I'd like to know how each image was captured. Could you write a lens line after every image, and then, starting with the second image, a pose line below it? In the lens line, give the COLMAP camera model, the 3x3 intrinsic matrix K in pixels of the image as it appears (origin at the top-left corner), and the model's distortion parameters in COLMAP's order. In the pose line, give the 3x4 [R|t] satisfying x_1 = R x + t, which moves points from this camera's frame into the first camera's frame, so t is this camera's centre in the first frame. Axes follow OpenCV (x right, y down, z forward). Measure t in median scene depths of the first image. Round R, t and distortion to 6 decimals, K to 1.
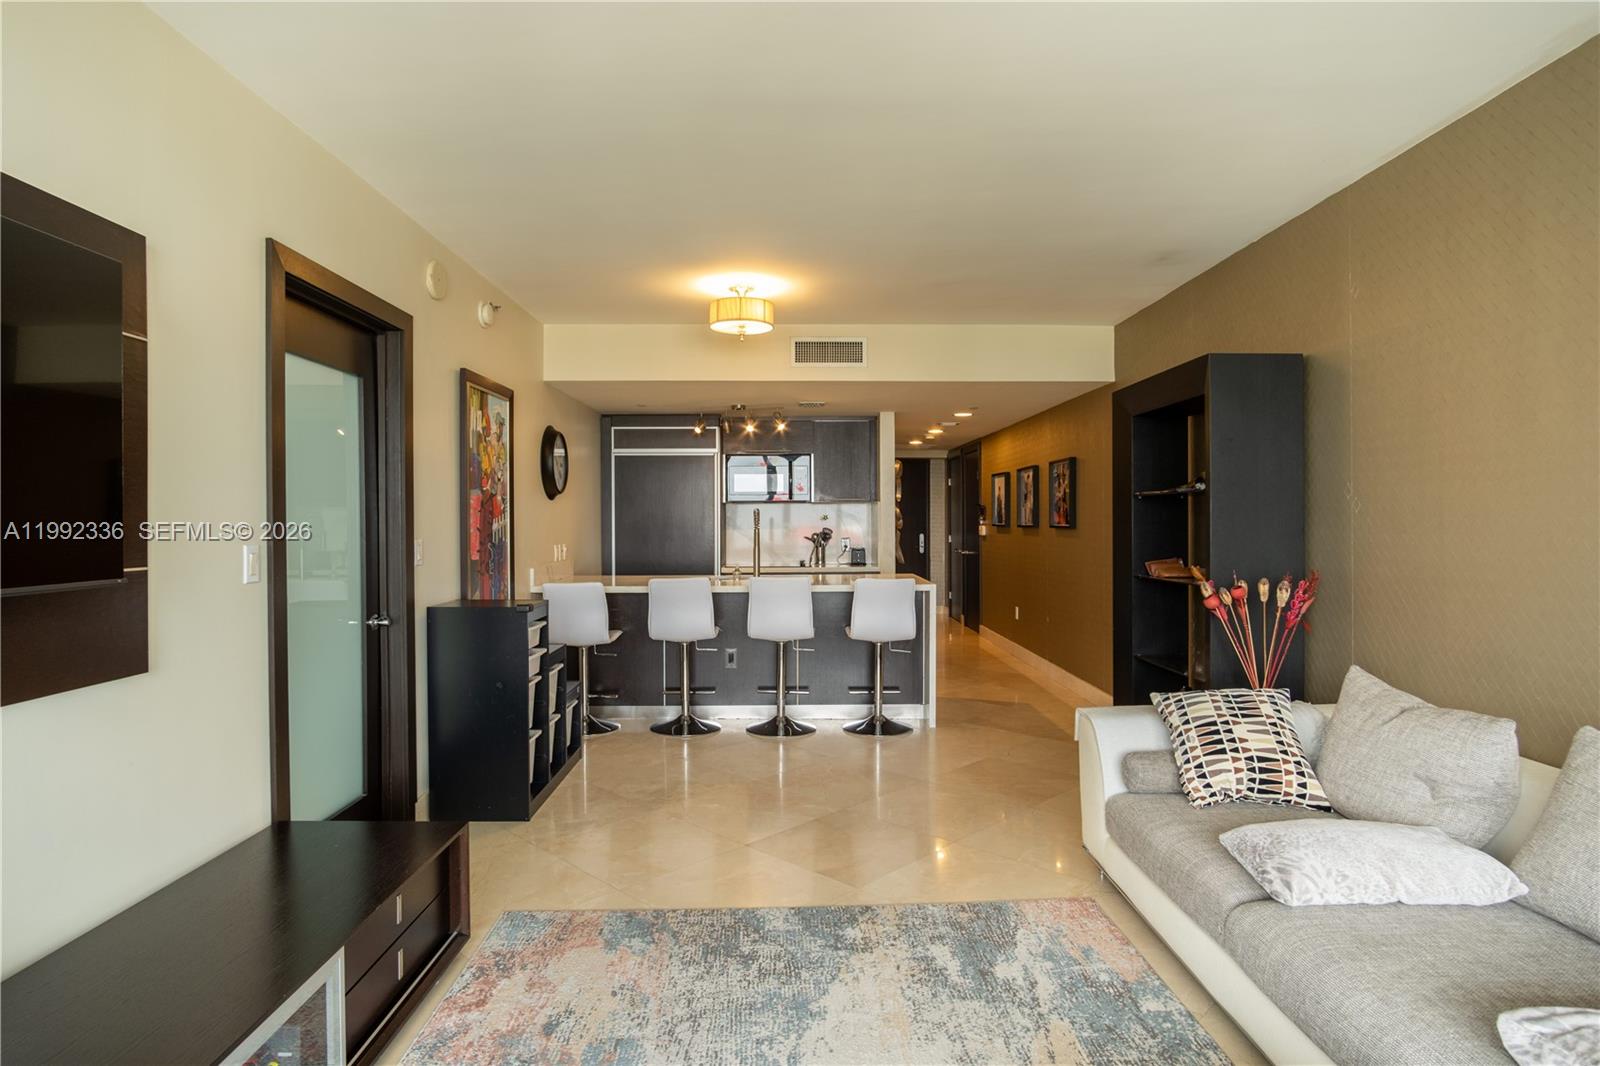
lens RADIAL K [[920.4, 0, 808.5], [0, 920.4, 483.7], [0, 0, 1]] dist [-0.014338, -0.000052]
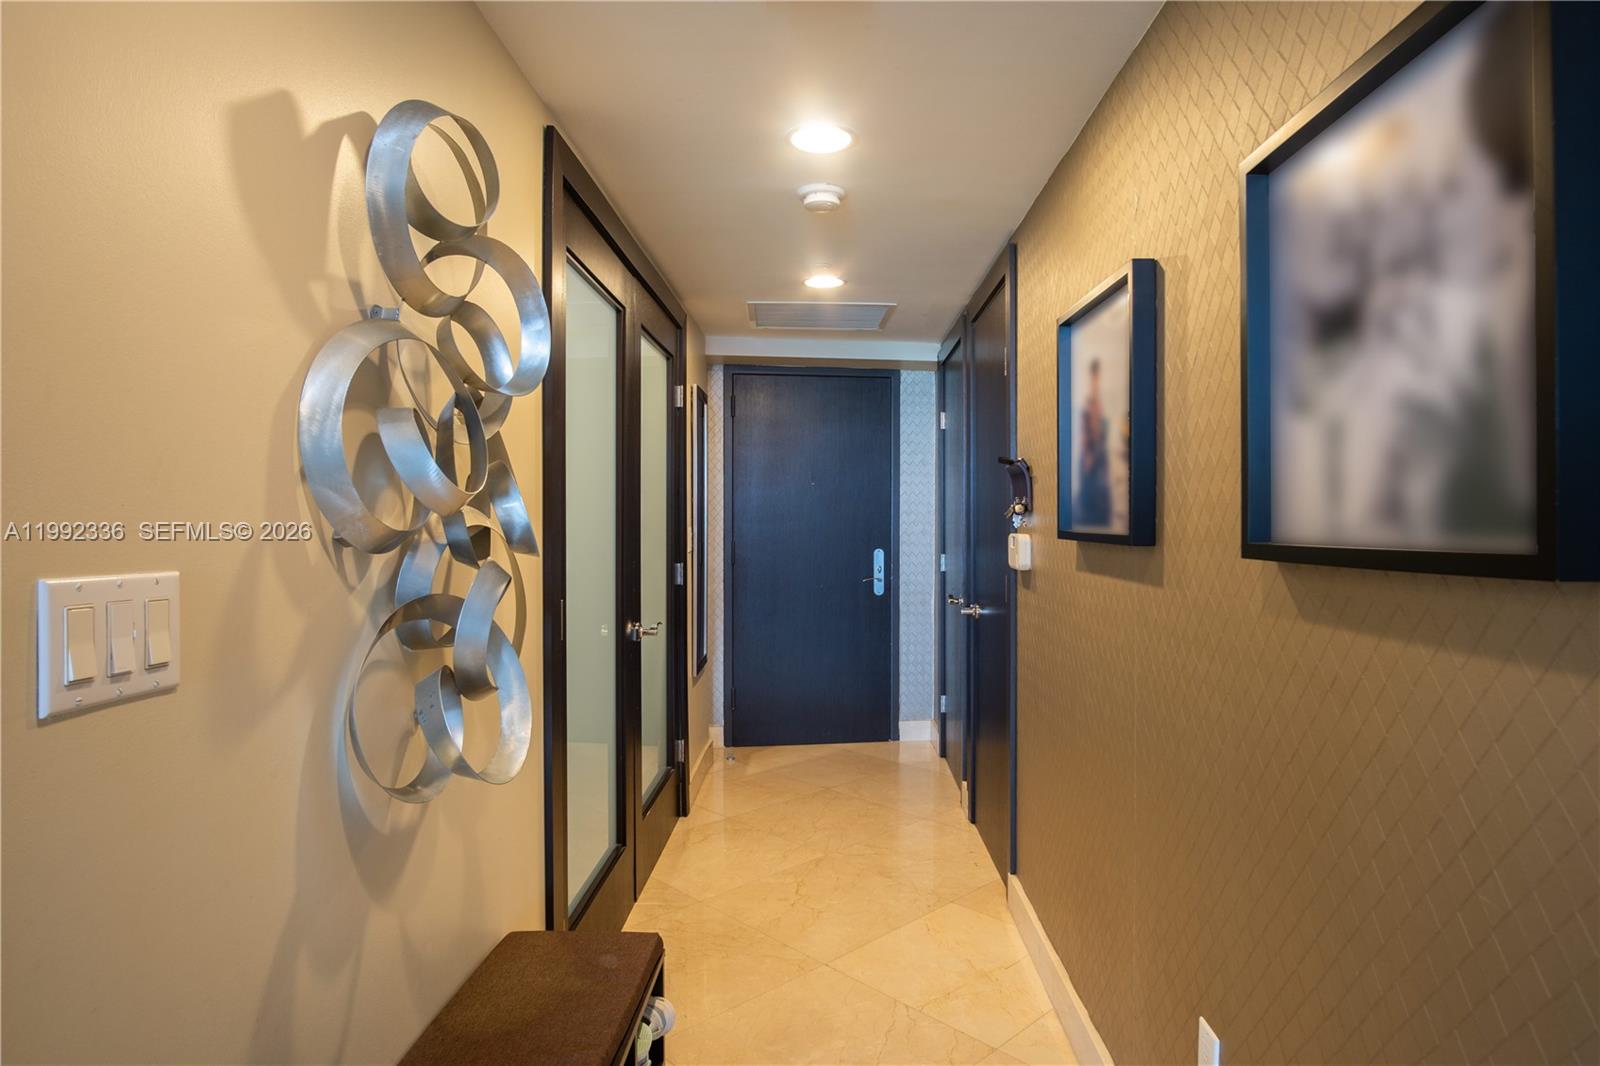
lens RADIAL K [[909.7, 0, 855.5], [0, 909.7, 531.2], [0, 0, 1]] dist [-0.002603, 0.000019]
pose [[0.999966, 0.005939, -0.005780, 0.169459], [-0.005619, 0.998527, 0.053966, 0.036157], [0.006092, -0.053931, 0.998526, 0.871648]]
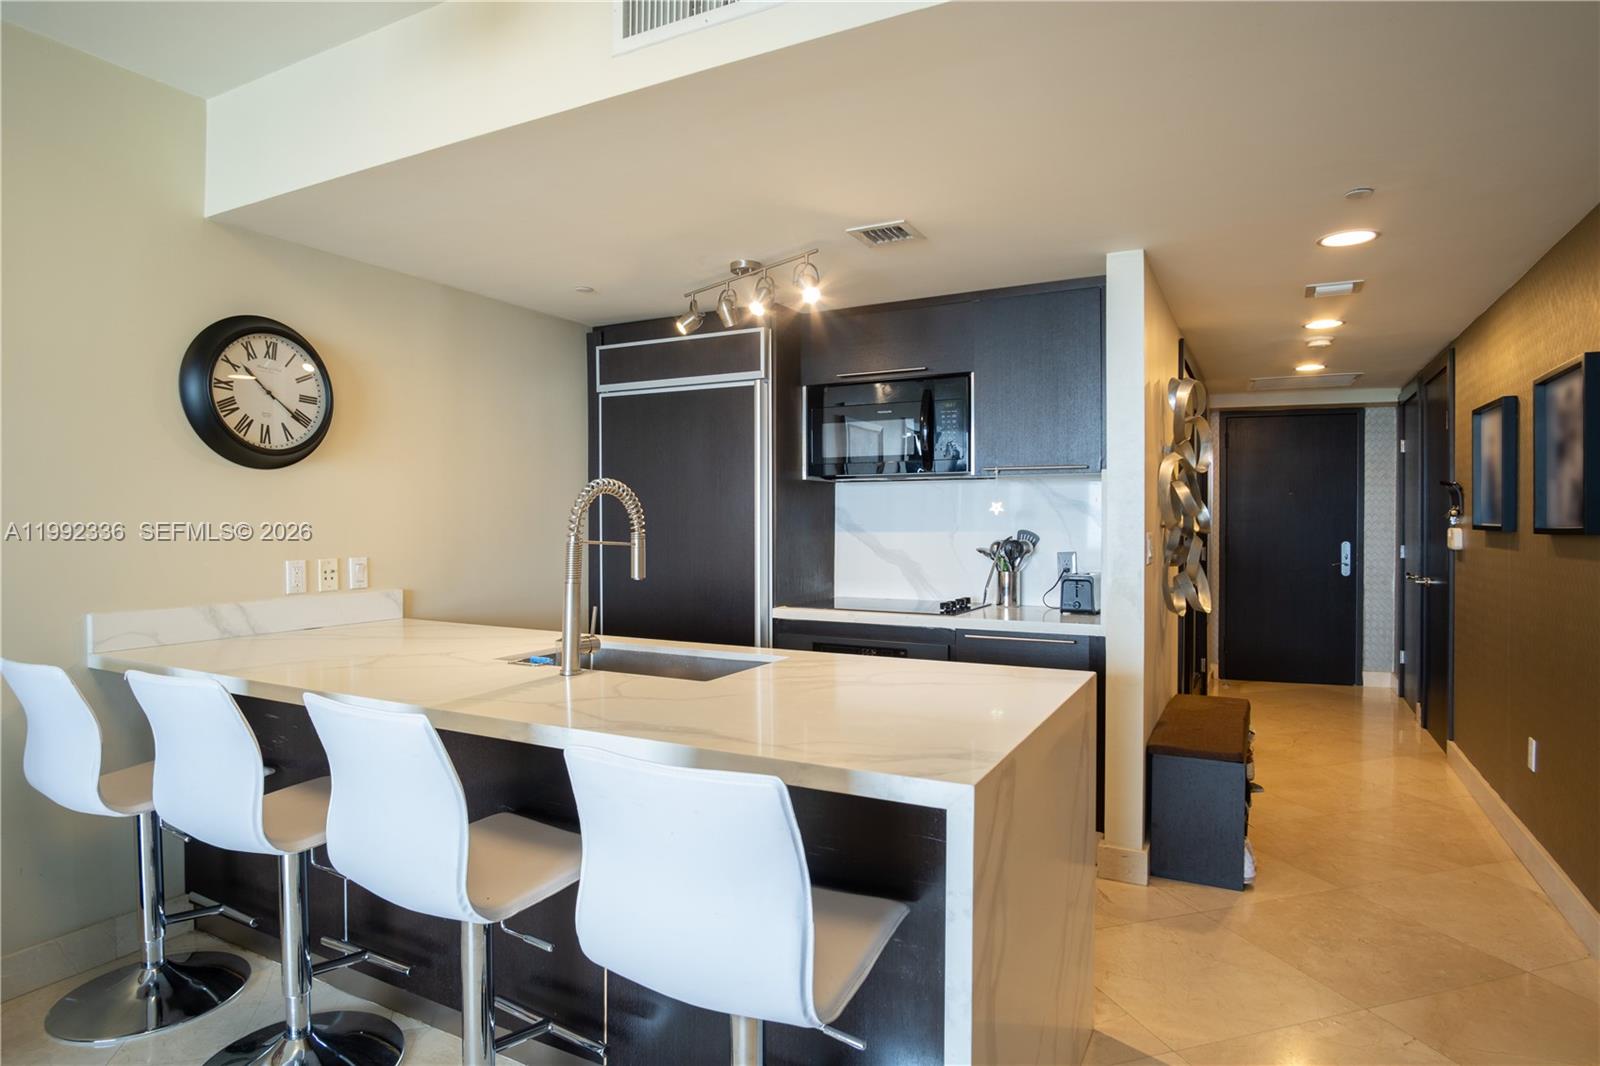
lens RADIAL K [[880.3, 0, 795.7], [0, 880.3, 527.5], [0, 0, 1]] dist [-0.014403, 0.000418]
pose [[0.865773, 0.008915, -0.500358, 0.147160], [0.016404, 0.998798, 0.046180, 0.023747], [0.500168, -0.048189, 0.864586, 0.552795]]
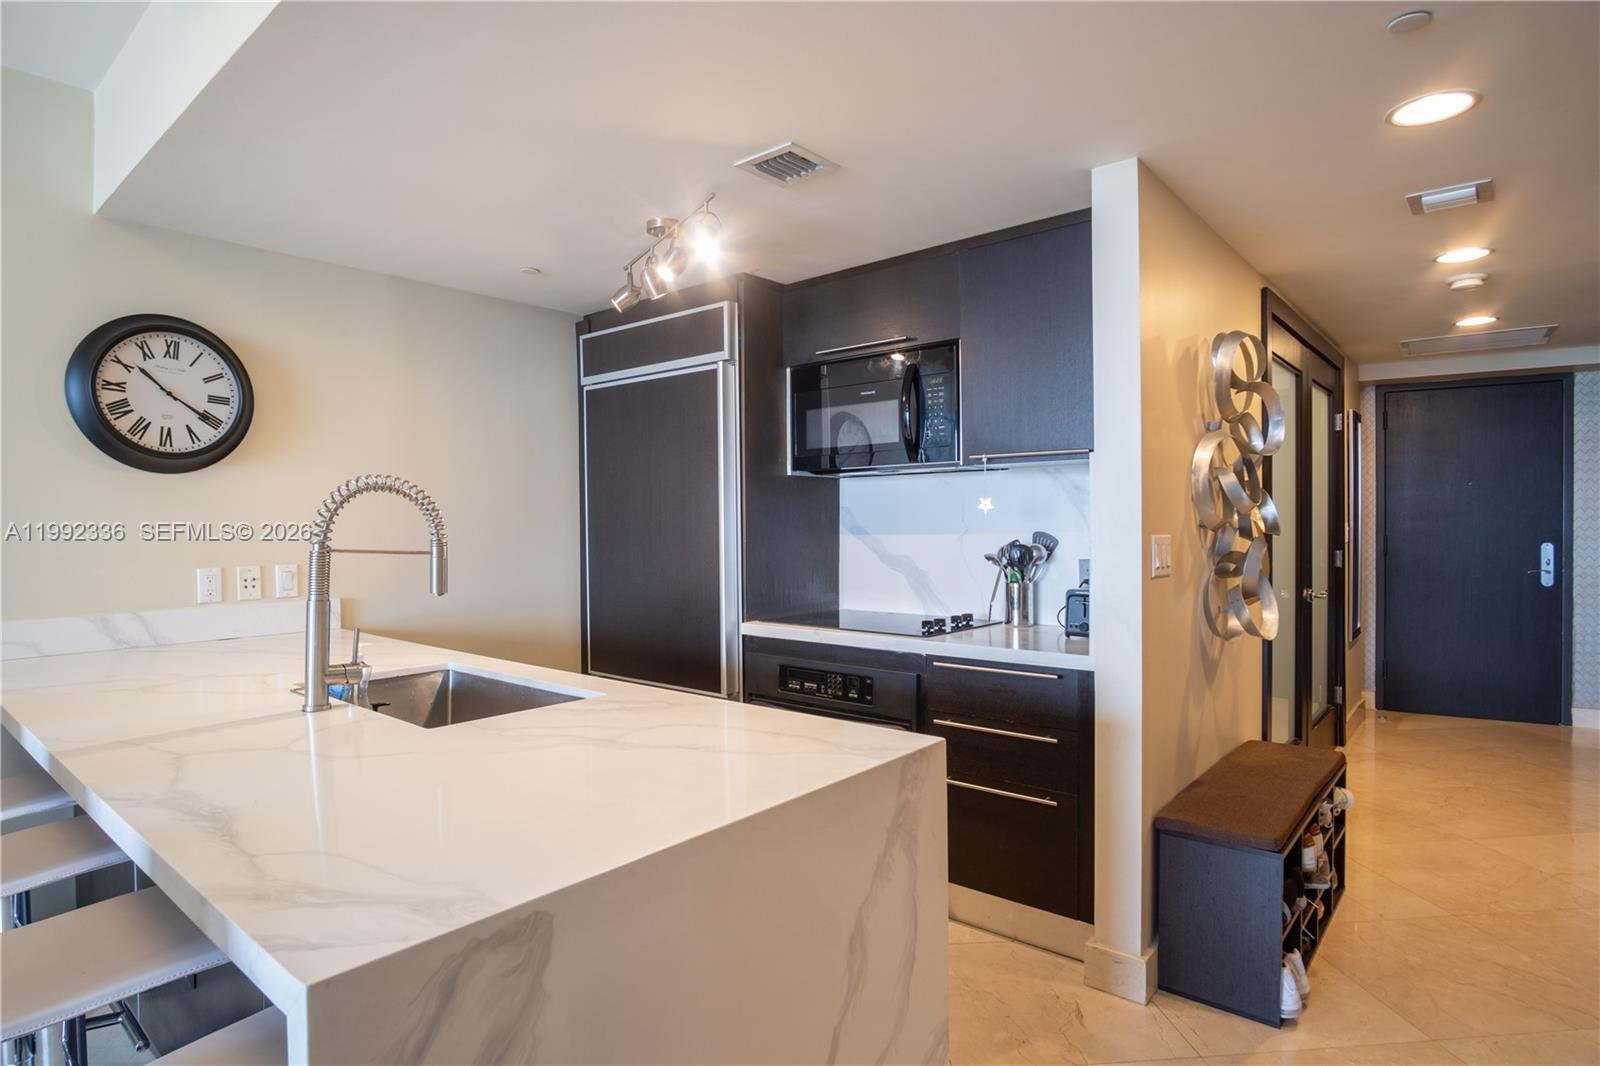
lens RADIAL K [[863.8, 0, 800.0], [0, 863.8, 533.0], [0, 0, 1]] dist [-0.017598, 0.002036]
pose [[0.743964, 0.007621, -0.668176, 0.191422], [0.031676, 0.998409, 0.046658, 0.028624], [0.667468, -0.055877, 0.742539, 0.673926]]
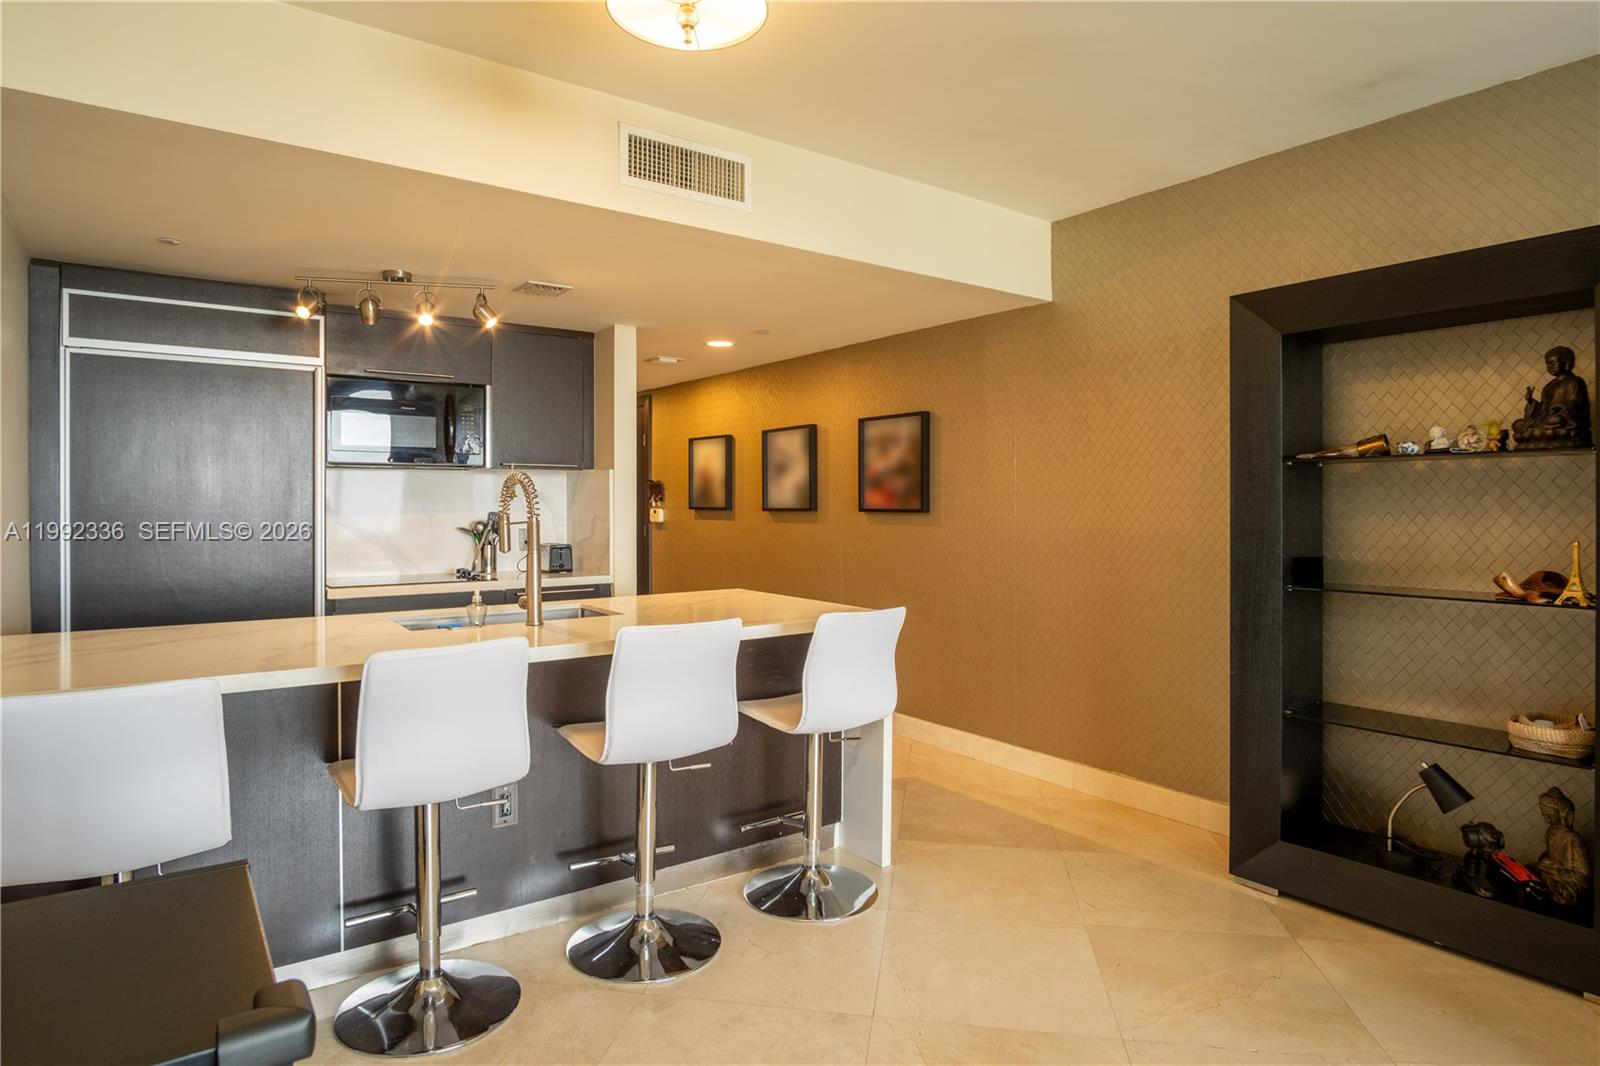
lens RADIAL K [[920.4, 0, 808.5], [0, 920.4, 483.7], [0, 0, 1]] dist [-0.014338, -0.000052]
pose [[0.822452, 0.016169, 0.568605, -0.154687], [-0.027172, 0.999572, 0.010879, 0.017514], [-0.568185, -0.024398, 0.822539, 0.397444]]
